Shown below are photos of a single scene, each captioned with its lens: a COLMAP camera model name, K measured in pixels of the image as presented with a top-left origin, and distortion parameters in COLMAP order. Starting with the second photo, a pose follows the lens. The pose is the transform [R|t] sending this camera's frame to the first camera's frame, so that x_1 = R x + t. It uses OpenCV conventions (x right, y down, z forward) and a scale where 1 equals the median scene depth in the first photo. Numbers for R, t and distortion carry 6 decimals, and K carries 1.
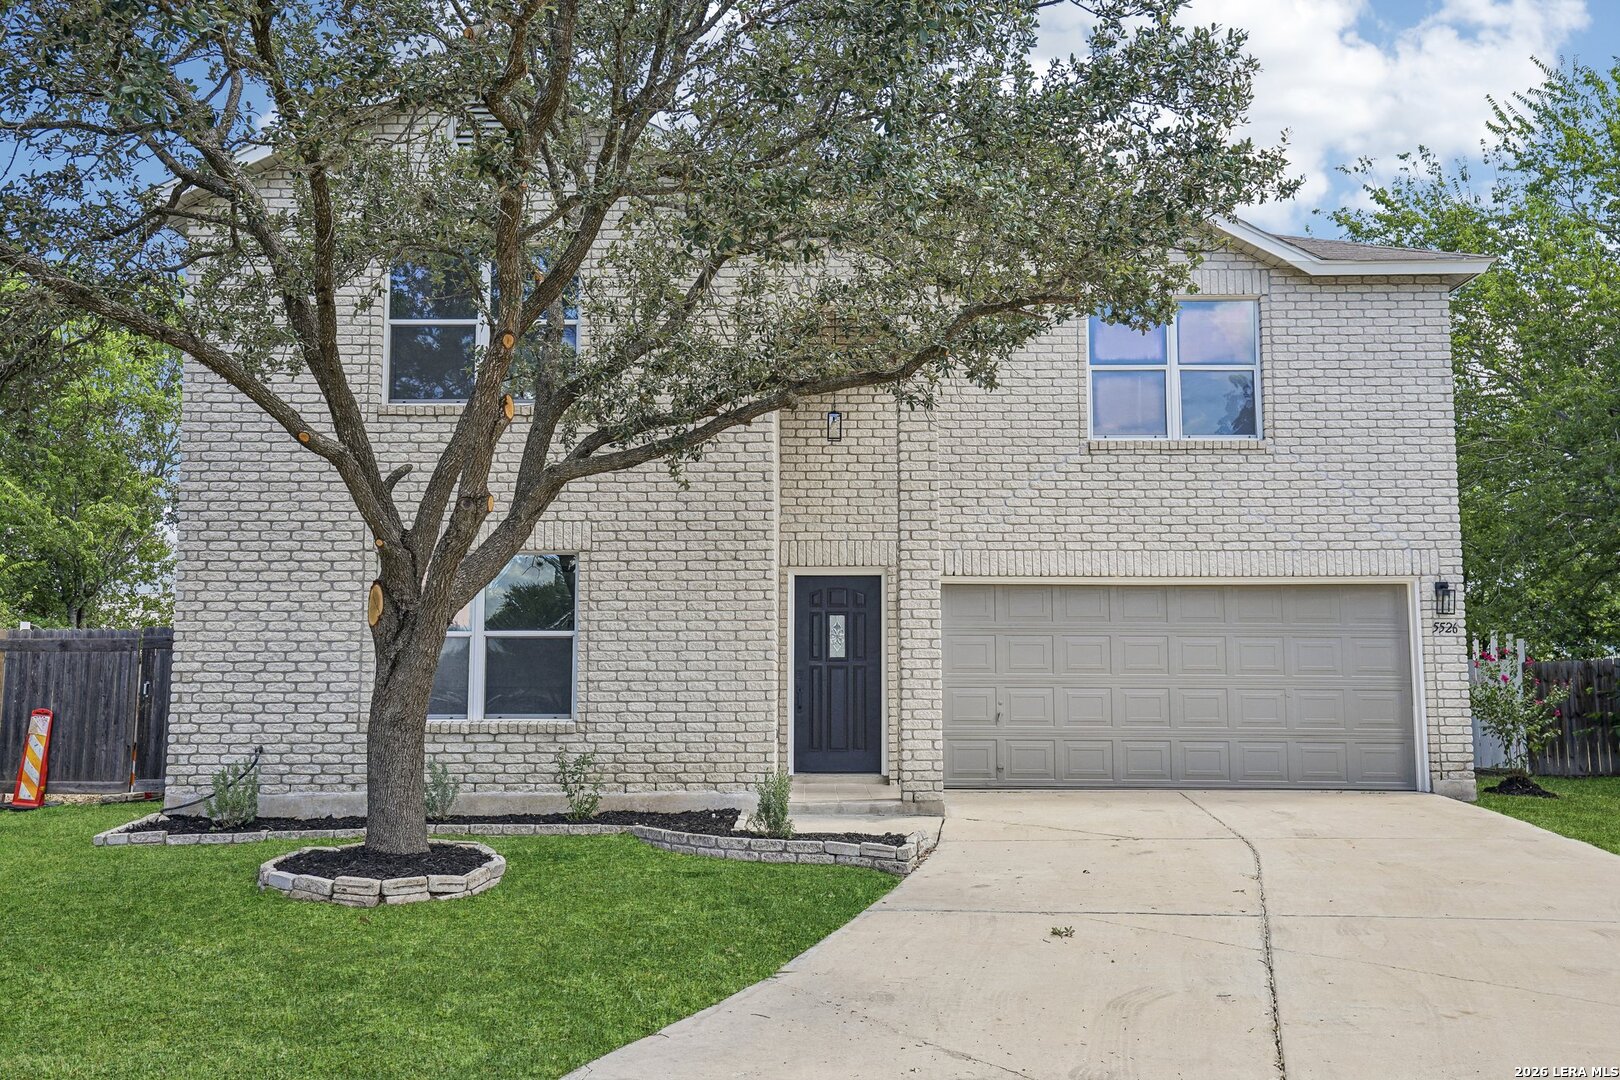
lens RADIAL K [[1420.8, 0, 811.9], [0, 1420.8, 538.9], [0, 0, 1]] dist [-0.000572, -0.015865]
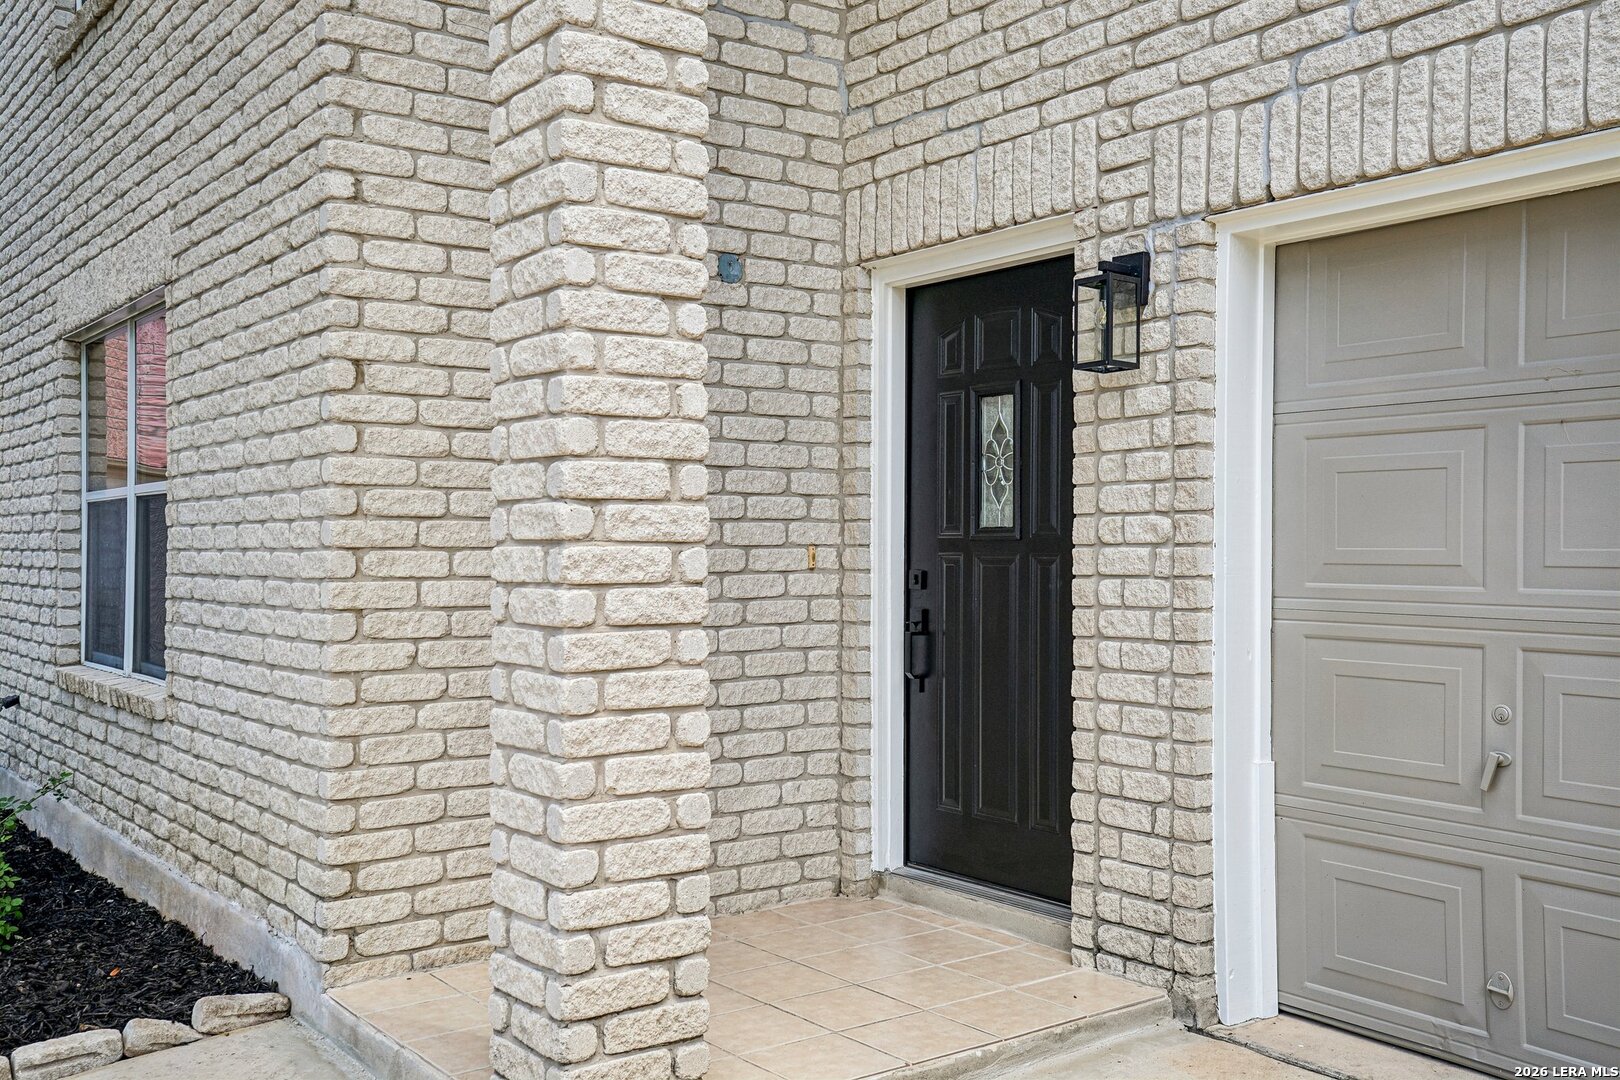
lens RADIAL K [[1539.4, 0, 803.9], [0, 1539.4, 539.2], [0, 0, 1]] dist [0.073122, 0.000000]
pose [[0.590479, -0.004538, -0.807040, 0.273882], [0.083603, 0.994948, 0.055574, 0.063469], [0.802711, -0.100286, 0.587876, 0.766525]]
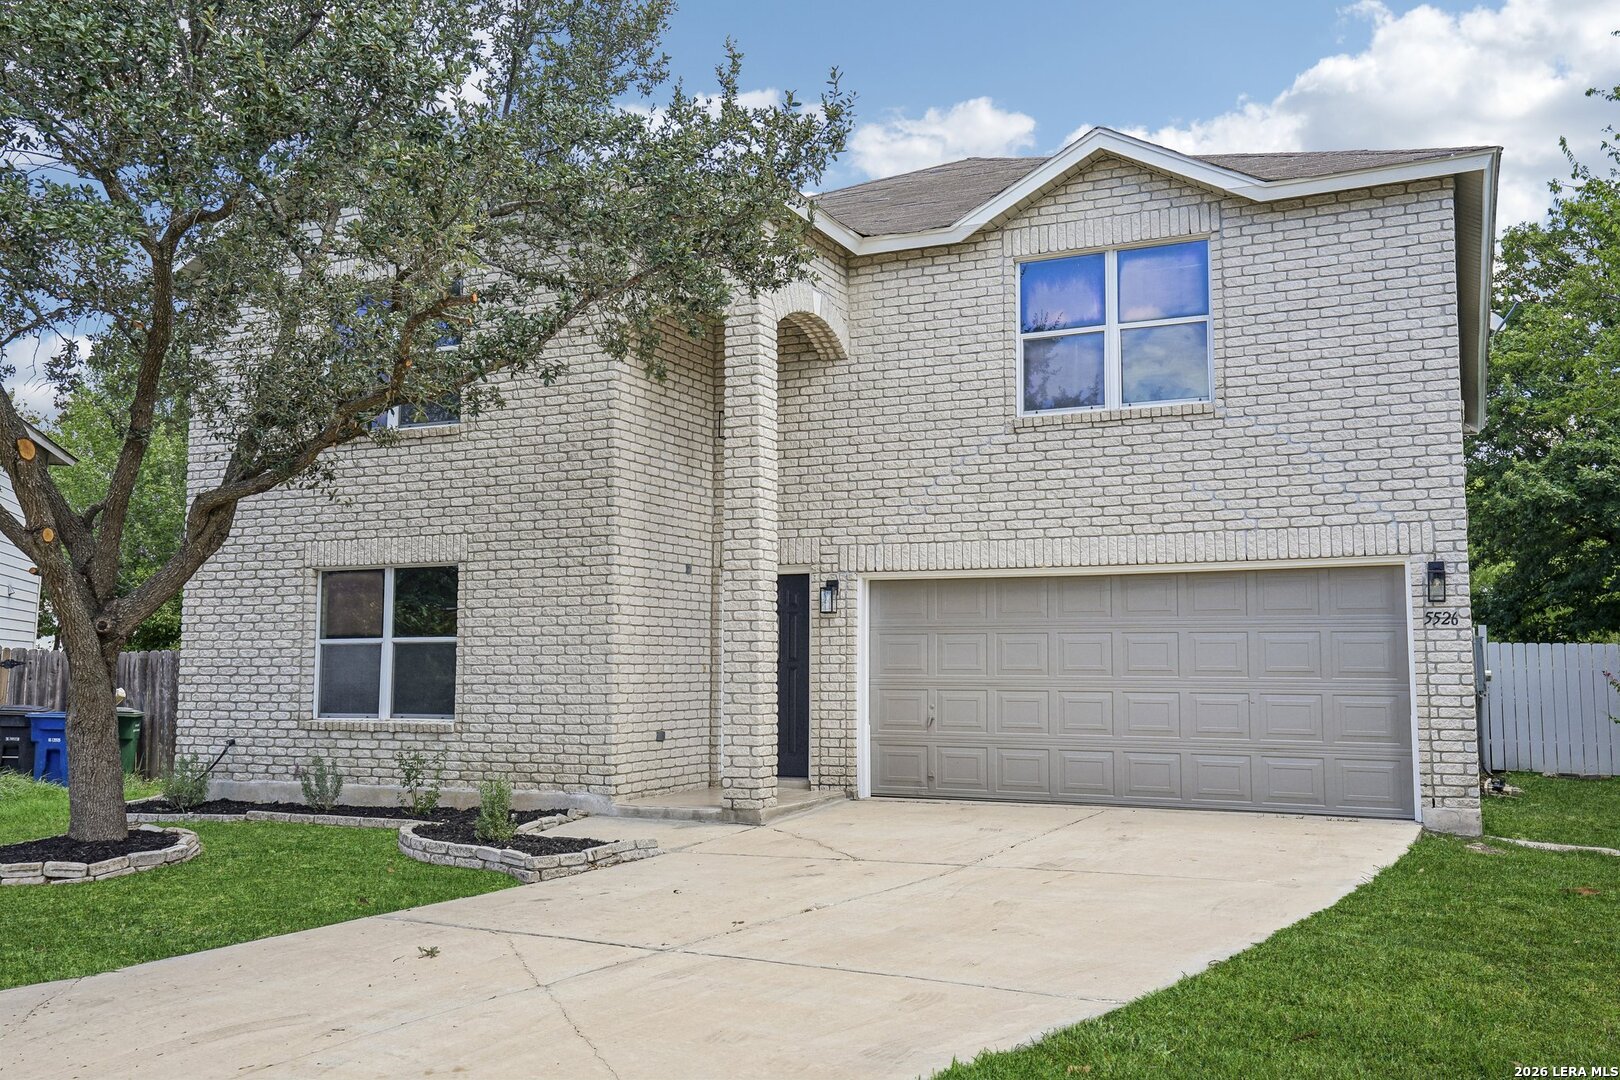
lens RADIAL K [[1420.8, 0, 809.7], [0, 1420.8, 541.7], [0, 0, 1]] dist [-0.000572, -0.015865]
pose [[0.909592, -0.038473, -0.413718, 0.452567], [0.042672, 0.999089, 0.000908, 0.003187], [0.413306, -0.018480, 0.910405, 0.121880]]
